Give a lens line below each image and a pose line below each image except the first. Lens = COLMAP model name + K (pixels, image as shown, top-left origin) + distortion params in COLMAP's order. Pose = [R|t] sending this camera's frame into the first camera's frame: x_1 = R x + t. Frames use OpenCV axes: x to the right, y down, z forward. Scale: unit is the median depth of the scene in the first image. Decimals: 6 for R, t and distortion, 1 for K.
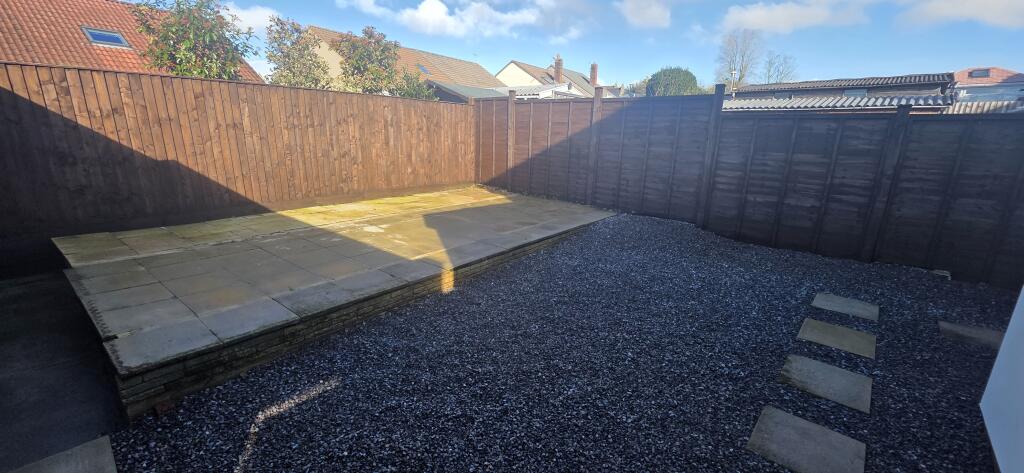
lens RADIAL K [[407.9, 0, 512.0], [0, 407.9, 236.5], [0, 0, 1]] dist [0.002646, 0.000207]
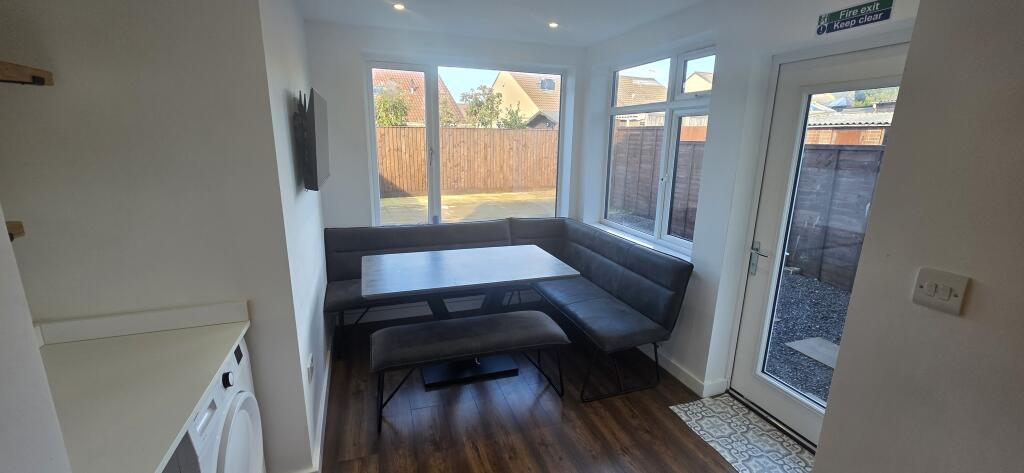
lens RADIAL K [[407.9, 0, 512.0], [0, 407.9, 236.5], [0, 0, 1]] dist [0.002646, 0.000207]
pose [[0.882143, 0.099232, -0.460410, 0.611191], [-0.108587, 0.994068, 0.006198, 0.052999], [0.458293, 0.044527, 0.887685, -0.365498]]
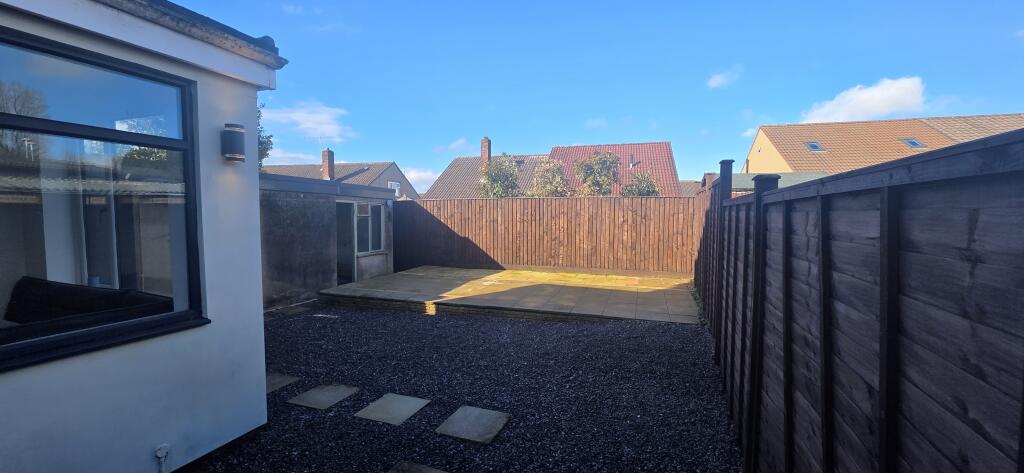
lens RADIAL K [[407.9, 0, 512.0], [0, 407.9, 236.5], [0, 0, 1]] dist [0.002646, 0.000207]
pose [[0.338377, 0.028813, -0.940569, 0.954267], [-0.228460, 0.972141, -0.052410, -0.107803], [0.912856, 0.232617, 0.335533, 0.409020]]
